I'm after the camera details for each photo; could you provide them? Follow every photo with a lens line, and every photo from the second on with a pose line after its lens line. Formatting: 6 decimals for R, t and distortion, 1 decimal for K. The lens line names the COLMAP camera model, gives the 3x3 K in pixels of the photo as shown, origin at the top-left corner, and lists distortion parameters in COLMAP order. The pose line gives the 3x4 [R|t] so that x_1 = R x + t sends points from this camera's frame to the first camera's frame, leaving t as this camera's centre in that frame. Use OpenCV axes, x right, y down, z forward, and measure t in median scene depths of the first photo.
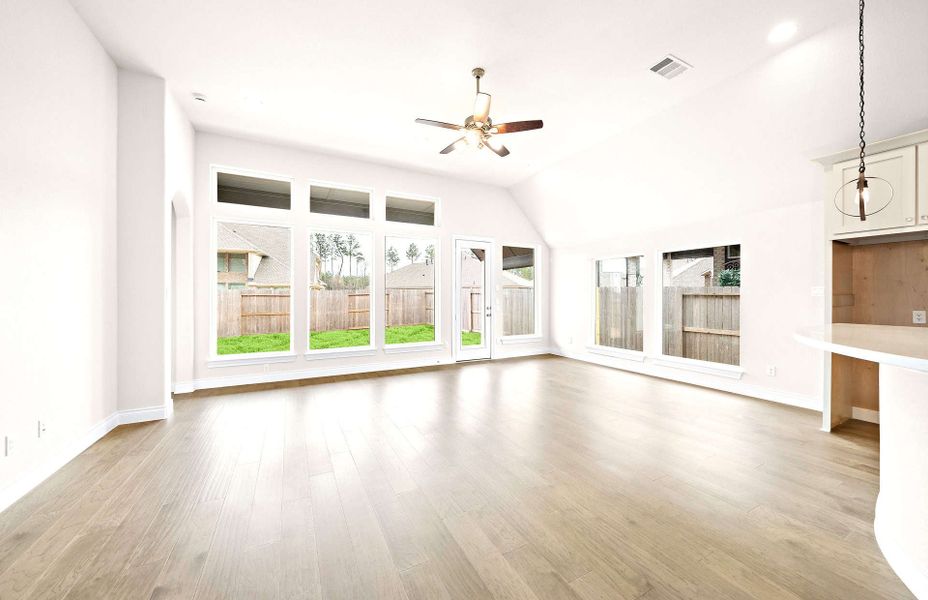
lens RADIAL K [[325.1, 0, 465.5], [0, 325.1, 299.1], [0, 0, 1]] dist [-0.005659, 0.000162]
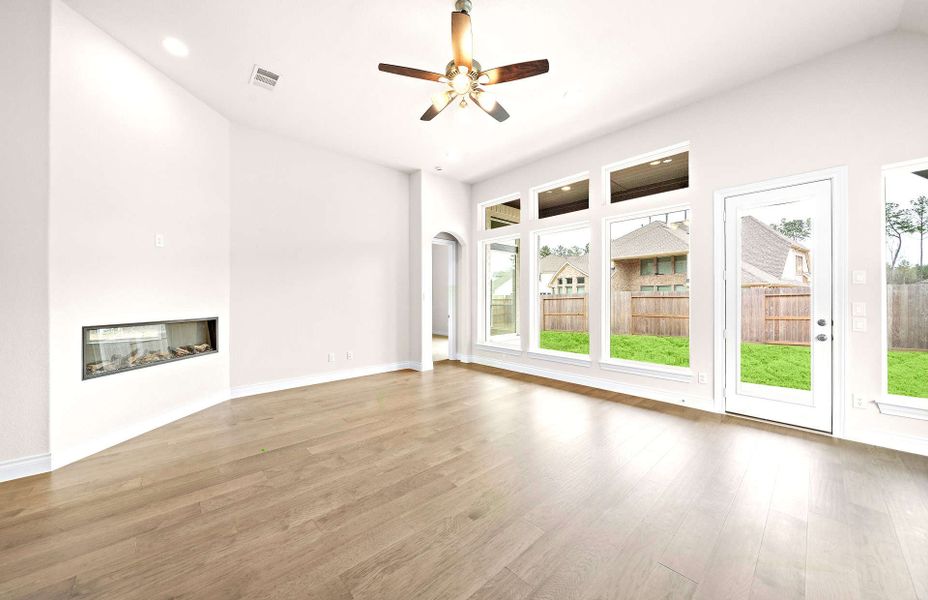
lens RADIAL K [[325.1, 0, 467.7], [0, 325.1, 299.5], [0, 0, 1]] dist [-0.005659, 0.000162]
pose [[0.265841, 0.002127, -0.964015, 0.400149], [-0.005413, 0.999985, 0.000714, -0.003004], [0.964002, 0.005028, 0.265848, 0.414010]]
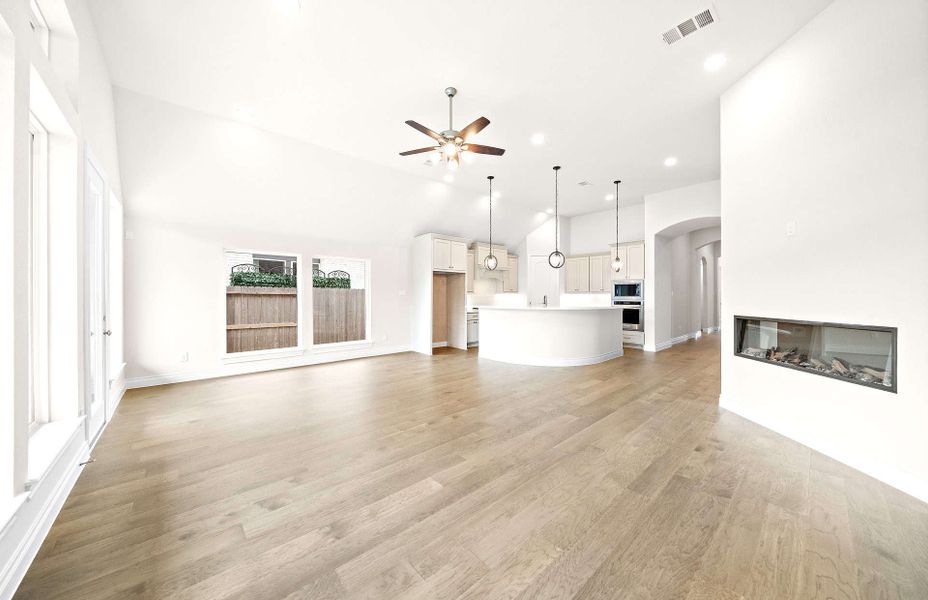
lens RADIAL K [[325.1, 0, 454.8], [0, 325.1, 295.9], [0, 0, 1]] dist [-0.005659, 0.000162]
pose [[-0.216520, 0.000085, 0.976278, -0.533507], [0.007327, 0.999972, 0.001538, -0.002797], [-0.976251, 0.007486, -0.216514, 0.630416]]
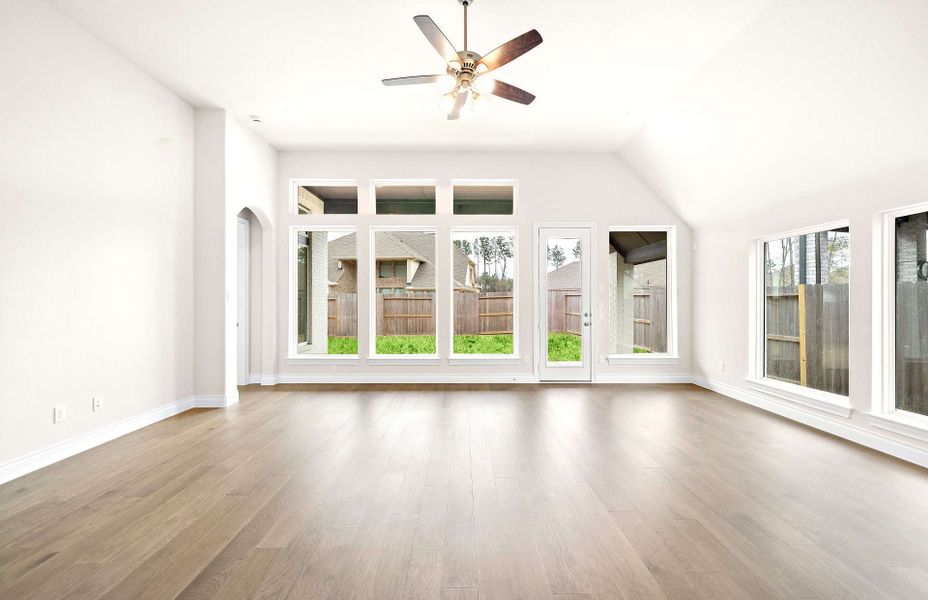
lens RADIAL K [[353.6, 0, 467.0], [0, 353.6, 300.5], [0, 0, 1]] dist [-0.002233, 0.000038]
pose [[0.889711, 0.000689, -0.456523, 0.209635], [-0.003155, 0.999984, -0.004639, -0.001421], [0.456513, 0.005568, 0.889699, 0.148206]]
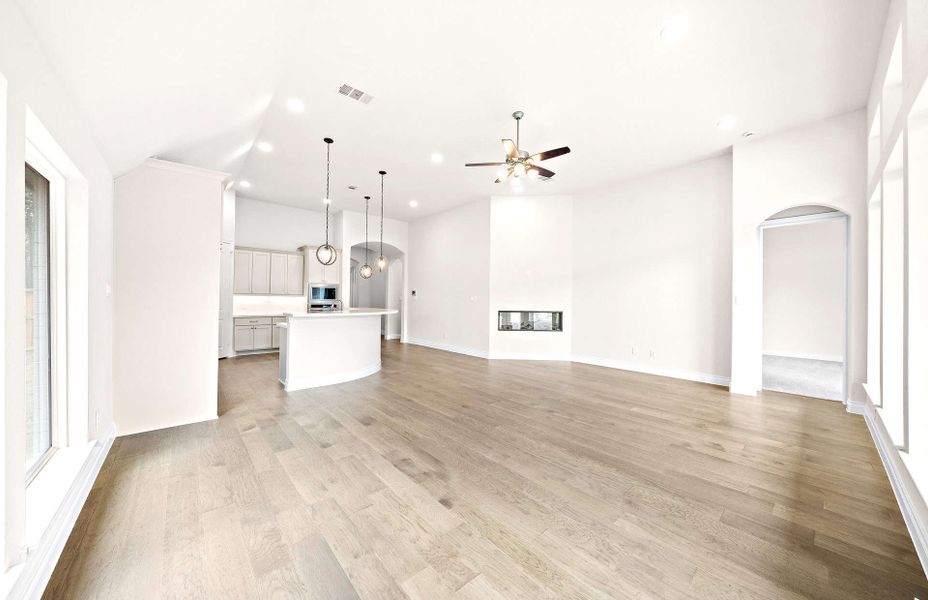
lens RADIAL K [[325.1, 0, 464.9], [0, 325.1, 302.7], [0, 0, 1]] dist [-0.005659, 0.000162]
pose [[-0.969993, -0.007600, -0.243016, 0.264718], [-0.012147, 0.999778, 0.017219, -0.009993], [0.242831, 0.019655, -0.969869, 1.088610]]
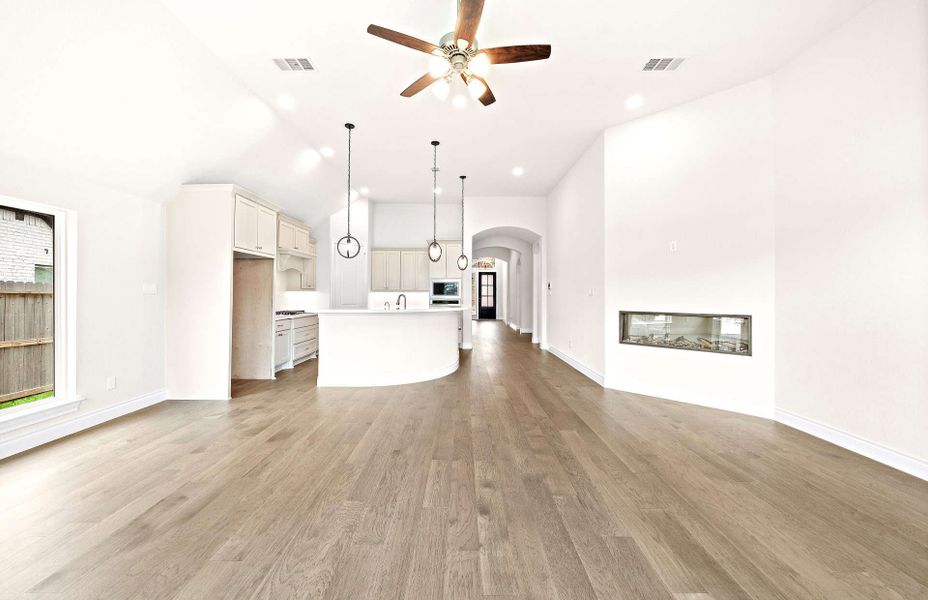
lens RADIAL K [[355.7, 0, 462.7], [0, 355.7, 291.5], [0, 0, 1]] dist [-0.005065, -0.000094]
pose [[-0.882868, 0.002324, 0.469616, -0.168233], [0.002170, 0.999997, -0.000869, -0.006480], [-0.469617, 0.000252, -0.882870, 0.856458]]
